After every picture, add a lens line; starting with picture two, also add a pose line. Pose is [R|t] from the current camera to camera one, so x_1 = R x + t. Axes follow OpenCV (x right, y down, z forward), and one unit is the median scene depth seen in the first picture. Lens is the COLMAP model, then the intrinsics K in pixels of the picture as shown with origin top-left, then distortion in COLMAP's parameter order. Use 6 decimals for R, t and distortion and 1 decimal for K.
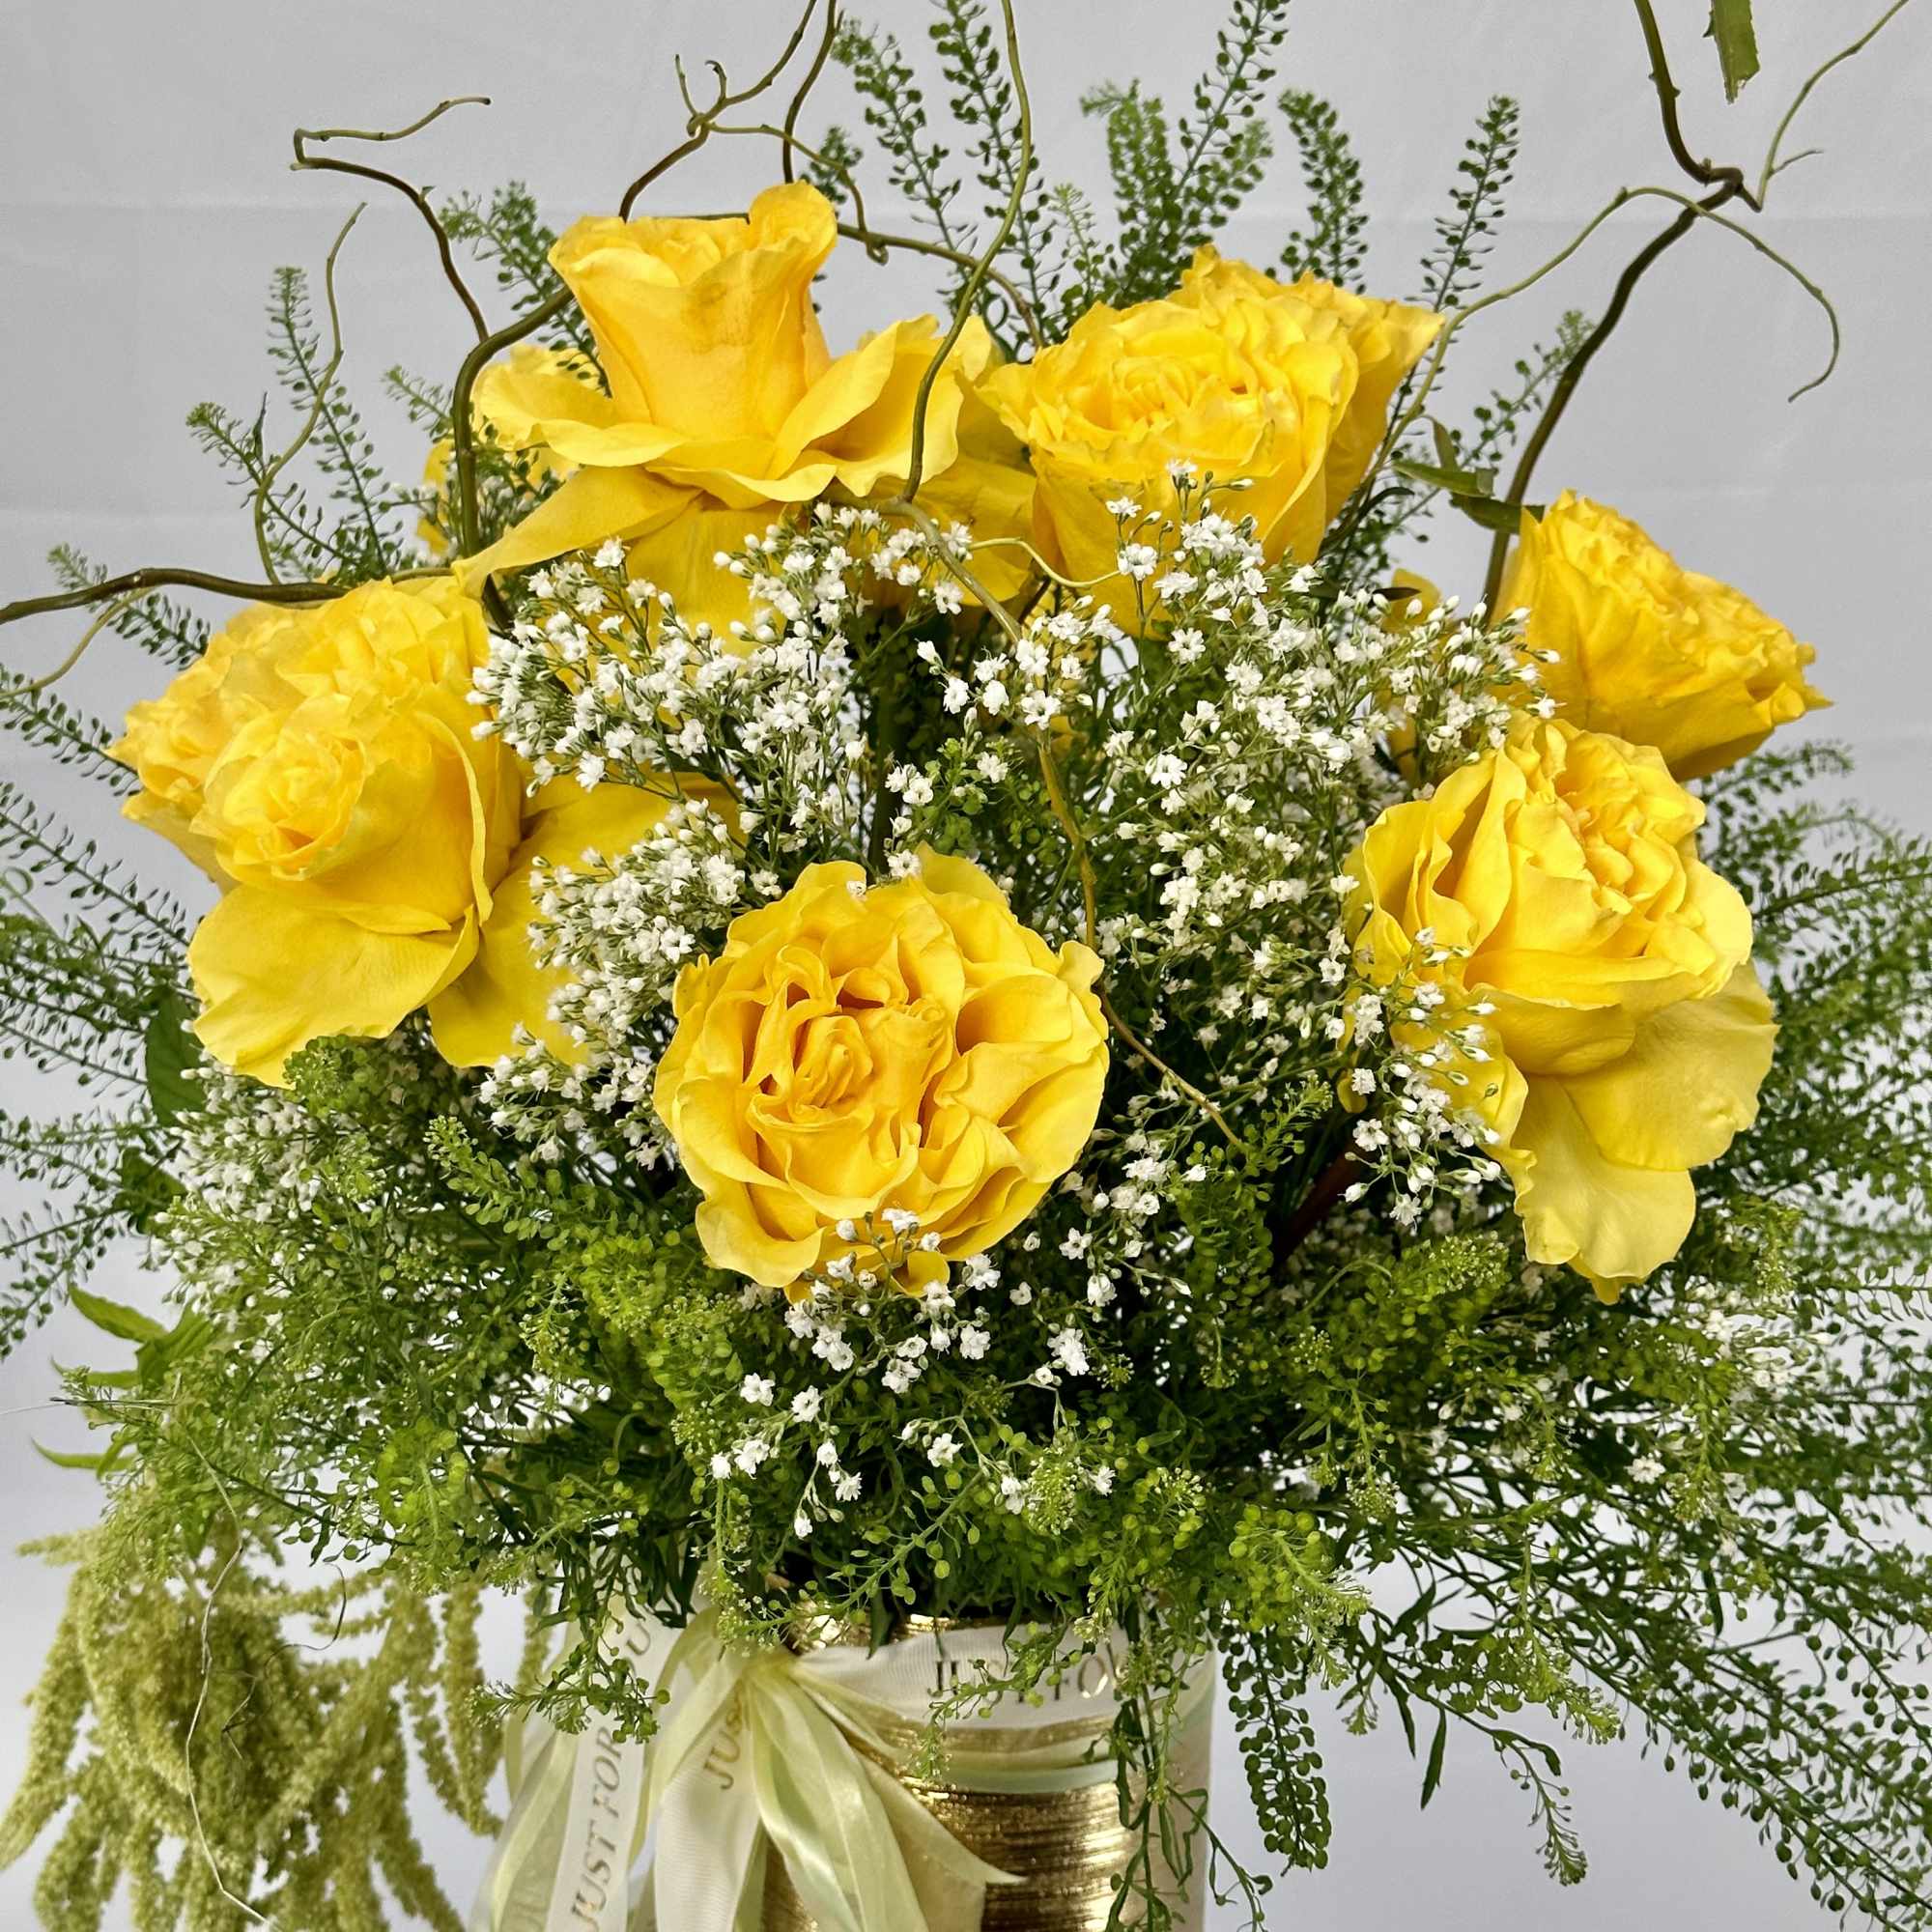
lens RADIAL K [[3872.1, 0, 1069.6], [0, 3872.1, 965.9], [0, 0, 1]] dist [0.082985, 0.303975]
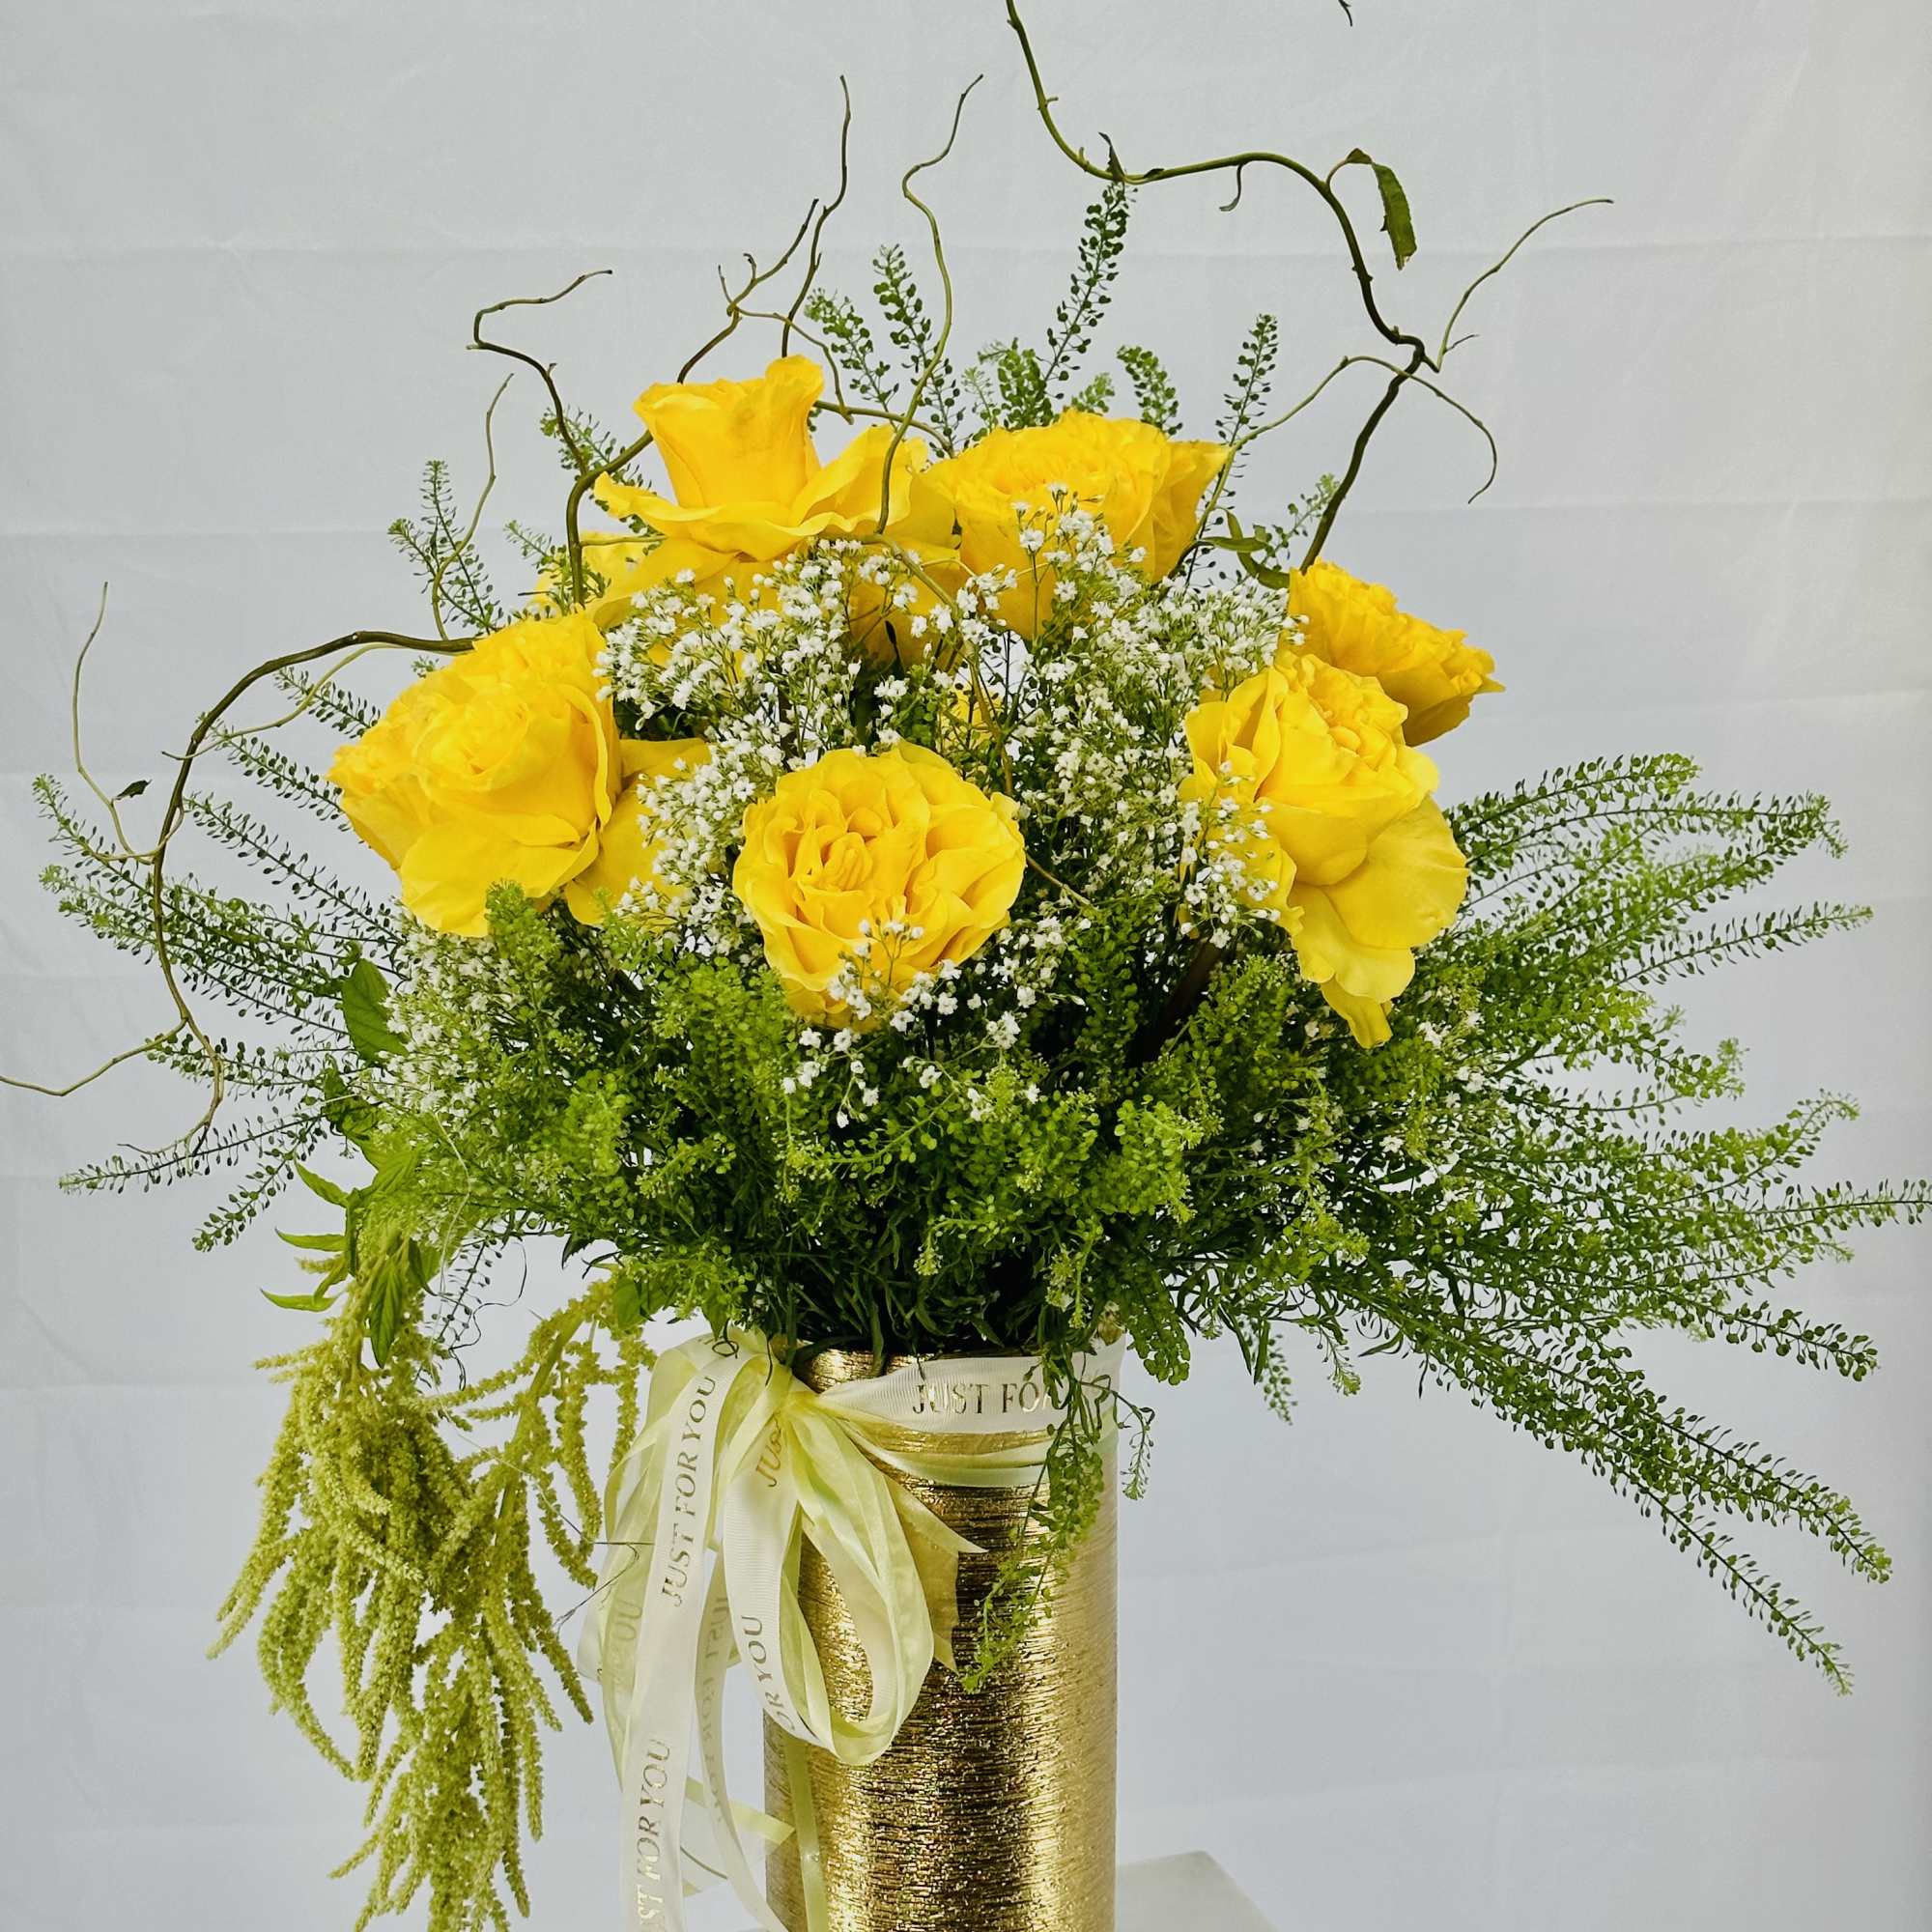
lens RADIAL K [[3872.1, 0, 1069.6], [0, 3872.1, 965.9], [0, 0, 1]] dist [0.082985, 0.303975]
pose [[0.998891, -0.036206, 0.030113, -0.016644], [0.040288, 0.988111, -0.148372, 0.242765], [-0.024383, 0.149420, 0.988473, -0.426485]]
